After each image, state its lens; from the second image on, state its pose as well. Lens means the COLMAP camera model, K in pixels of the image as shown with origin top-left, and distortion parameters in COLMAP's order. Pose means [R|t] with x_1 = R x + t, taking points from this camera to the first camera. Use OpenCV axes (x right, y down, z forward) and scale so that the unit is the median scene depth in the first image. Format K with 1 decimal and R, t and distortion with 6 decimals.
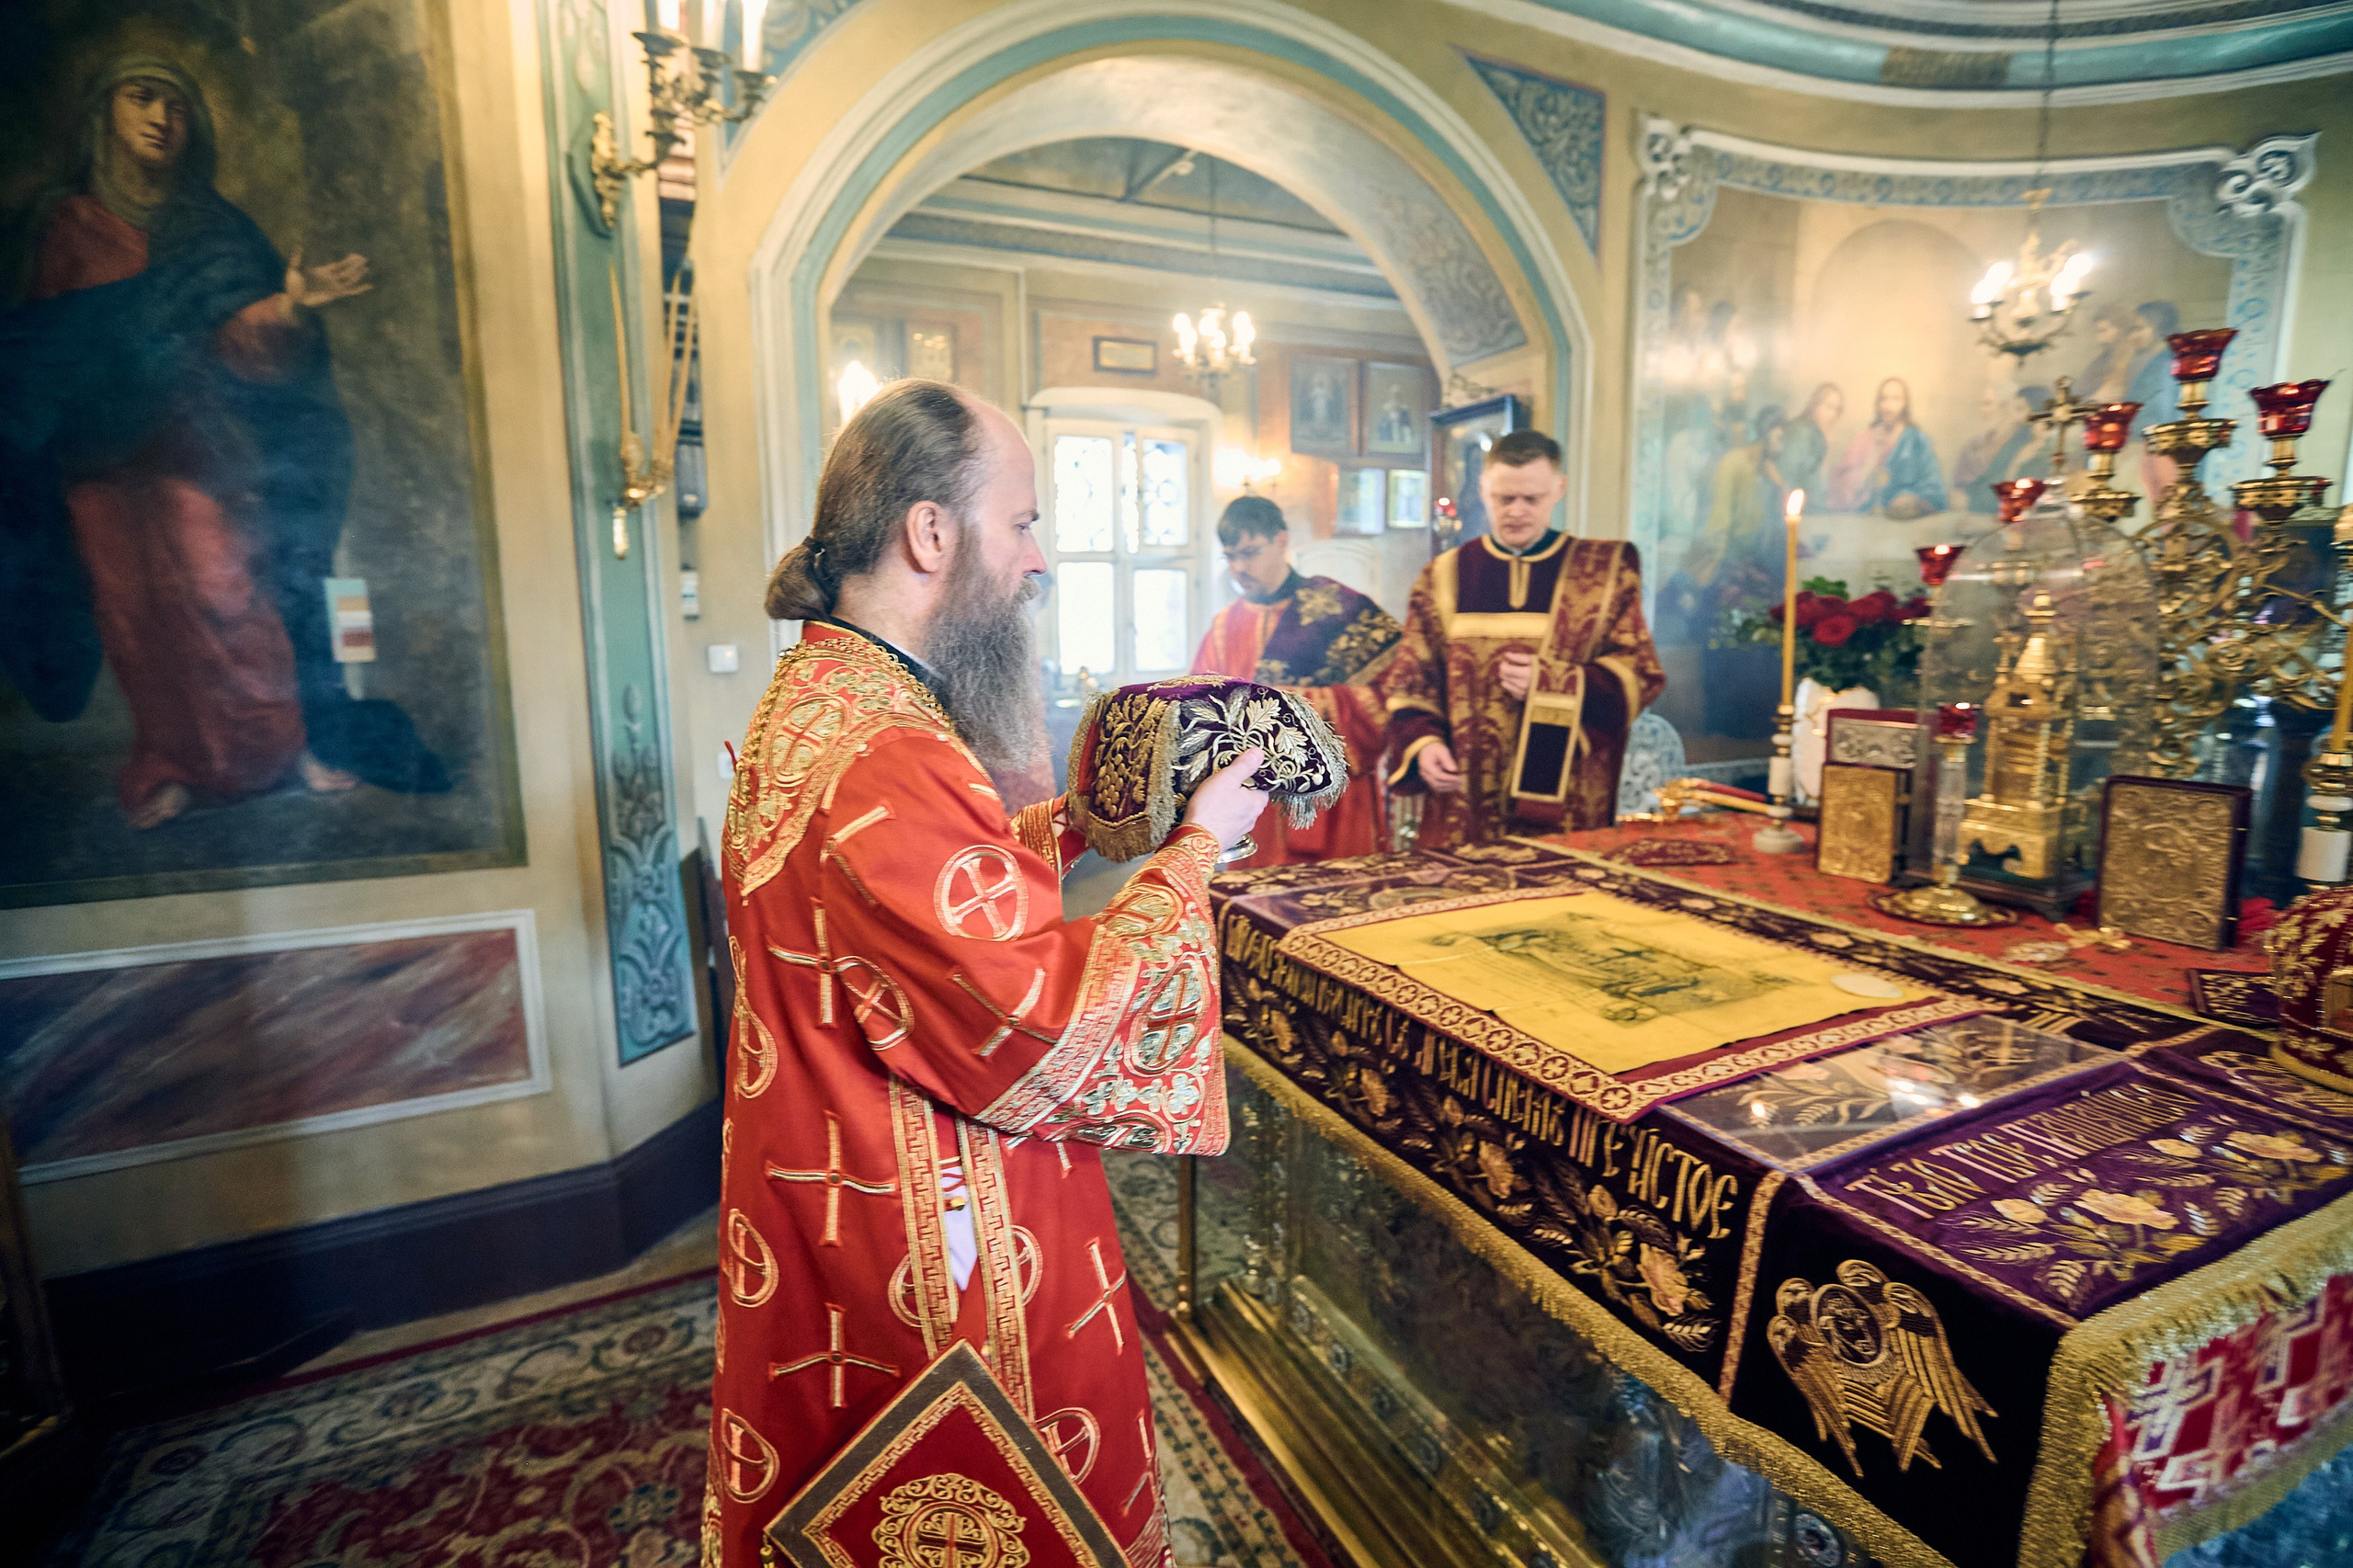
lens RADIAL K [[1123.3, 0, 1177.7], [0, 1123.3, 783.5], [0, 0, 1]] dist [-0.037317, 0.013834]
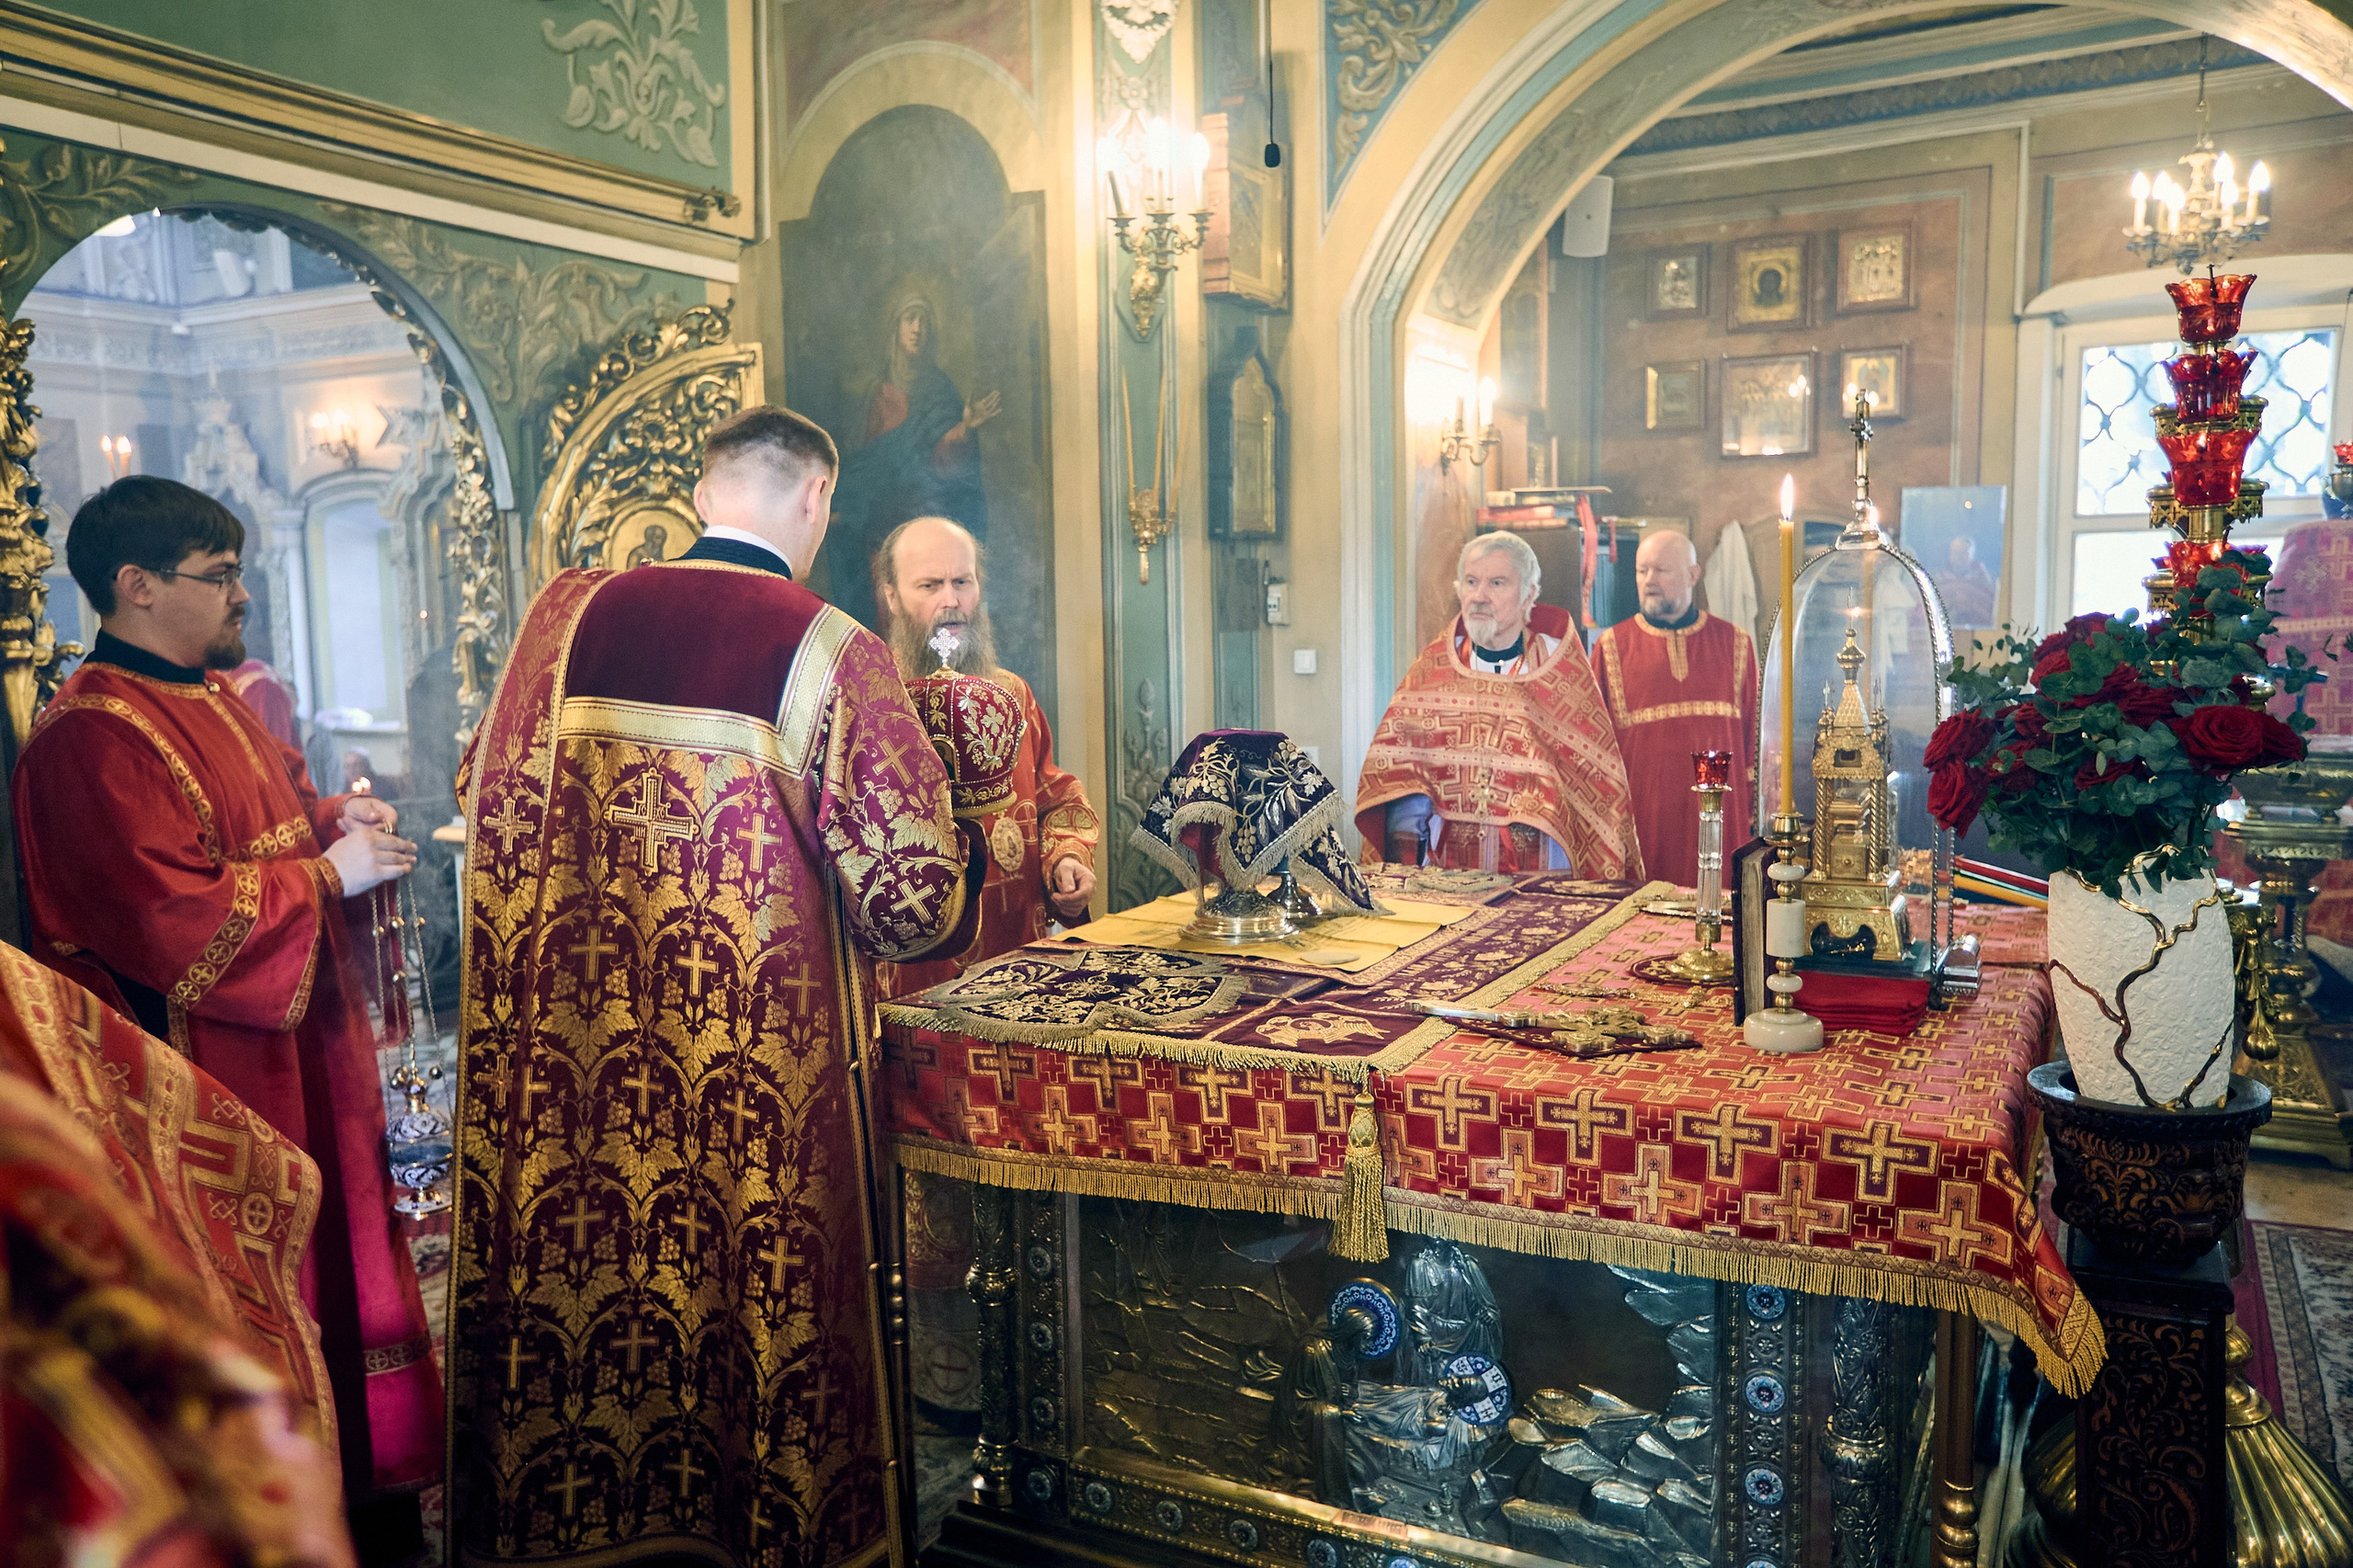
lens RADIAL K [[1773.6, 0, 1176.2], [0, 1773.6, 780.3], [0, 0, 1]] dist [-0.022207, 0.075921]
pose [[0.595680, 0.083237, -0.798897, 1.382967], [-0.111789, 0.993527, 0.020162, -0.023249], [0.795405, 0.077298, 0.601129, -0.227433]]
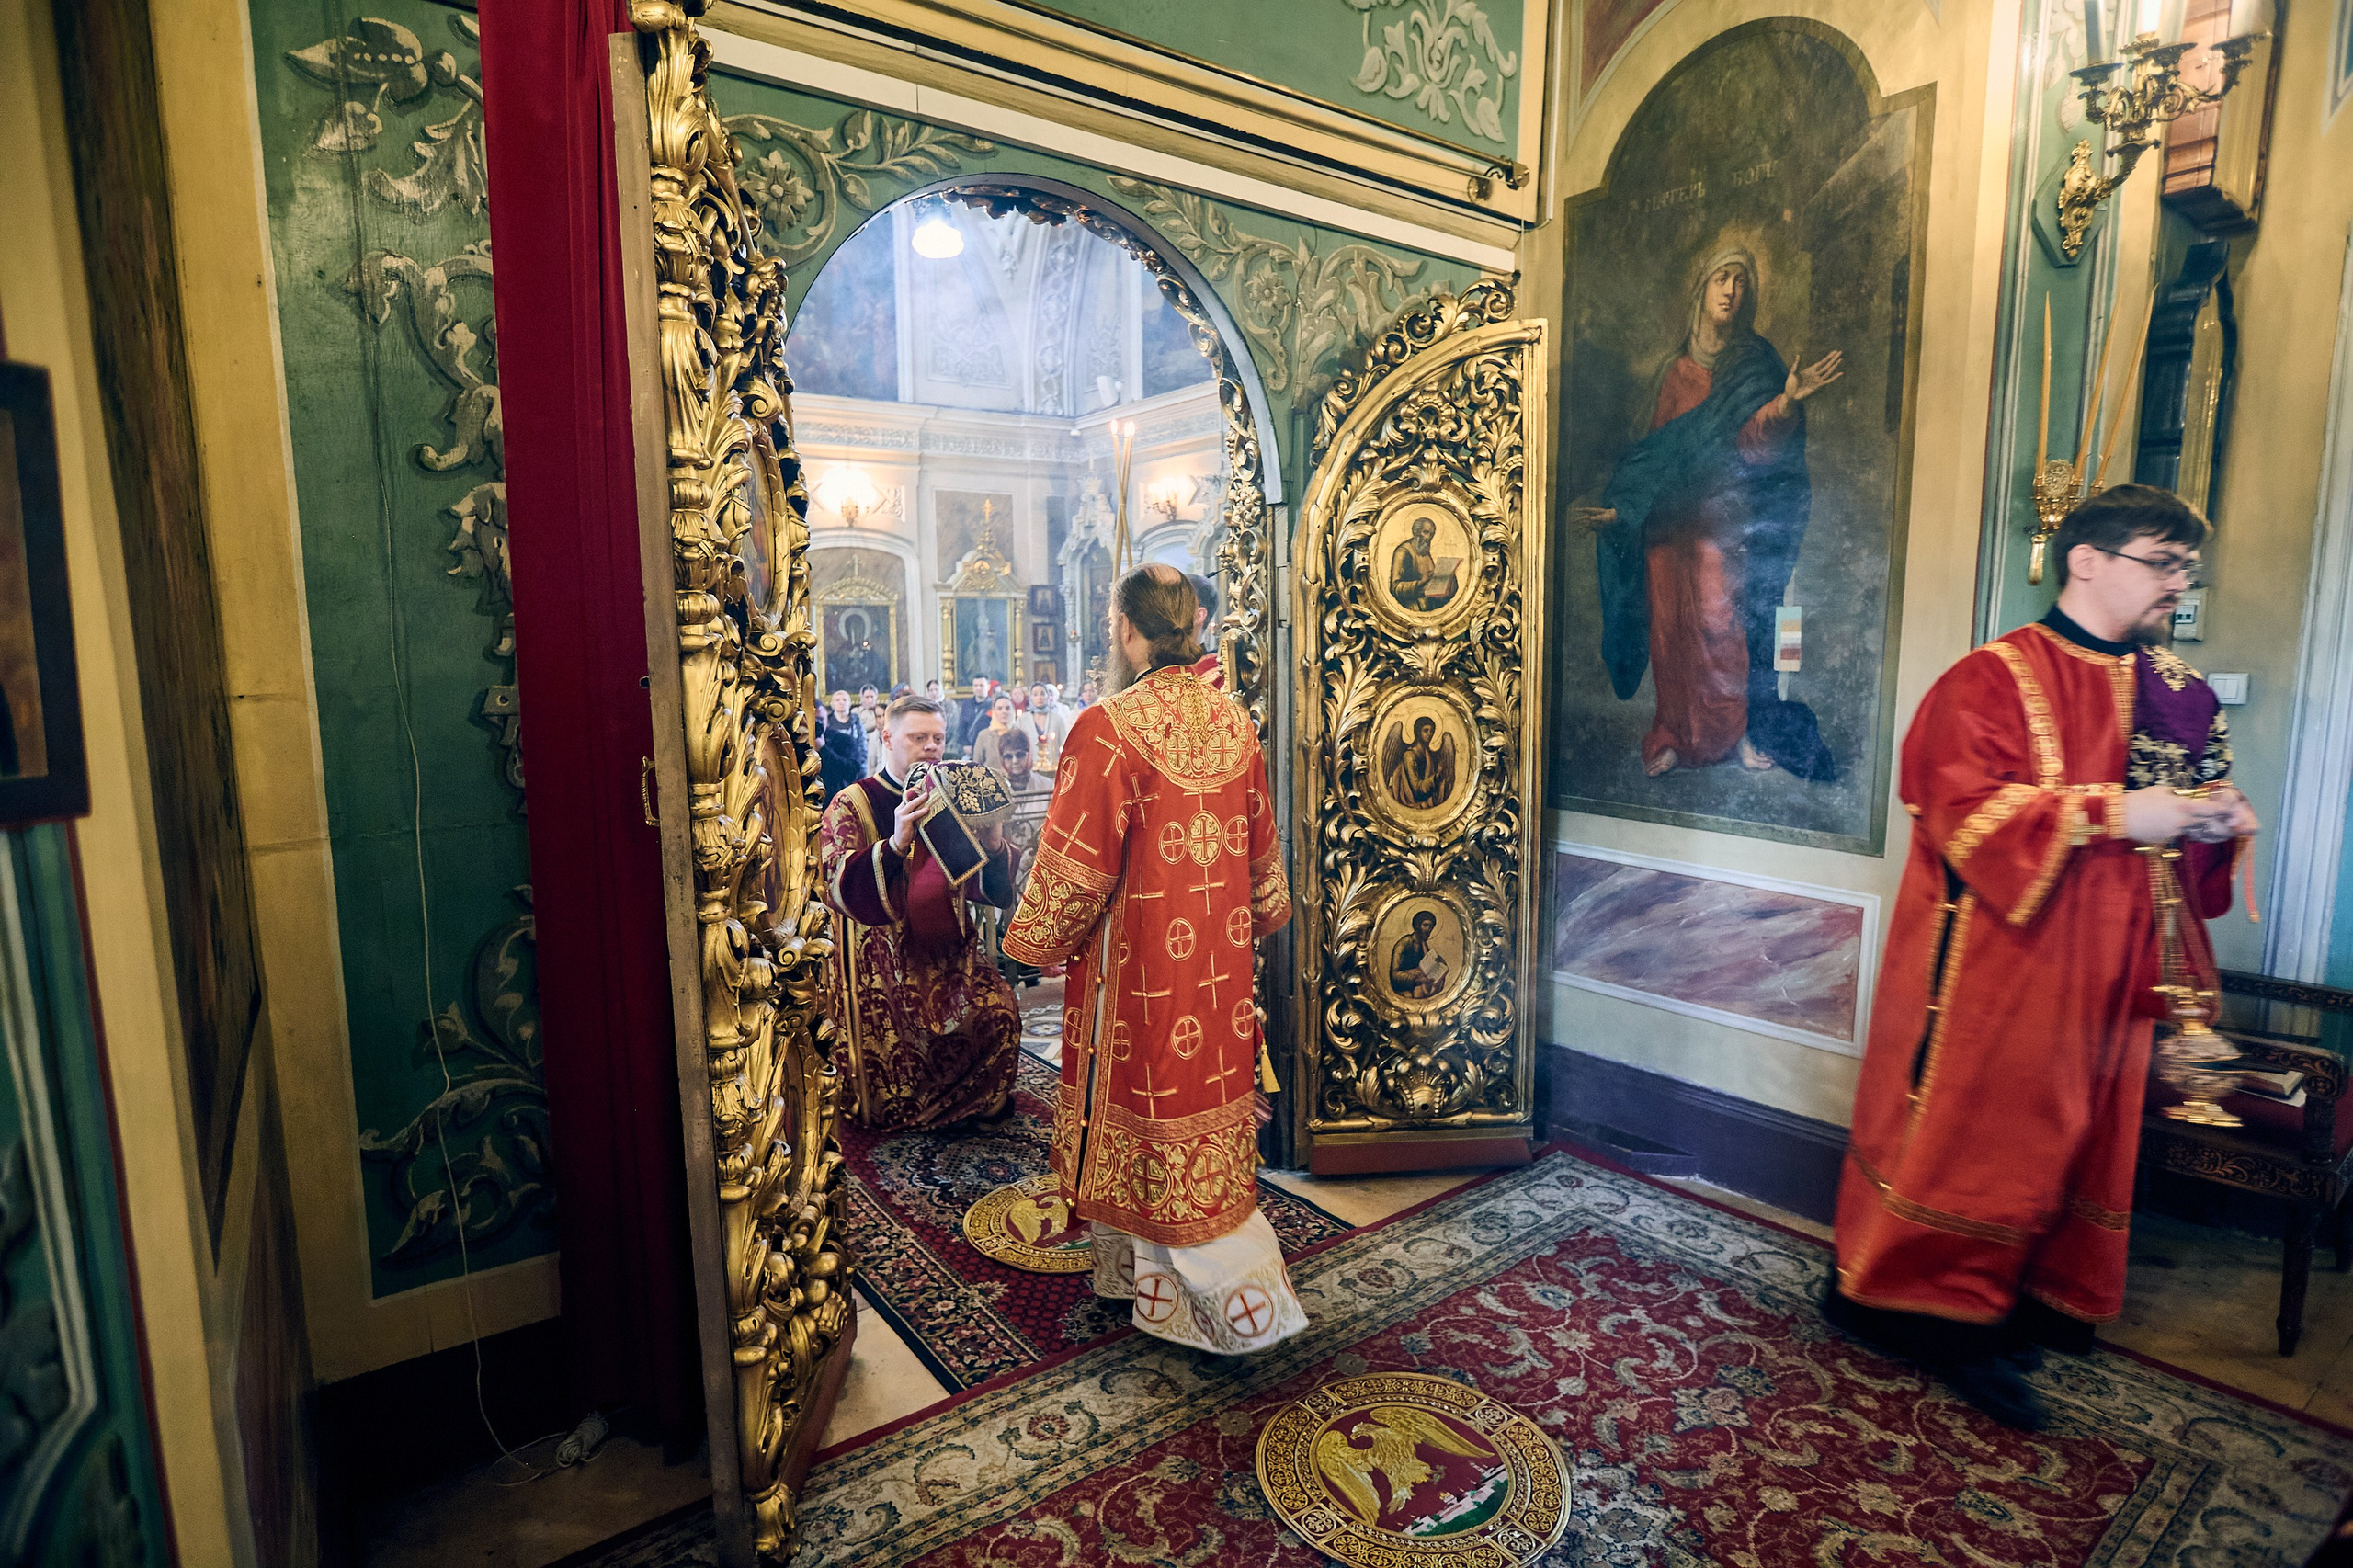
lens RADIAL K [[1191.9, 0, 1170.6], [0, 1191.9, 783.0], [0, 0, 1]] dist [-0.054461, 0.028723]
pose [[0.194719, 0.136745, -0.971280, 0.470012], [-0.145270, 0.983334, 0.109319, -0.028615], [0.970042, 0.119812, 0.211339, 0.035979]]
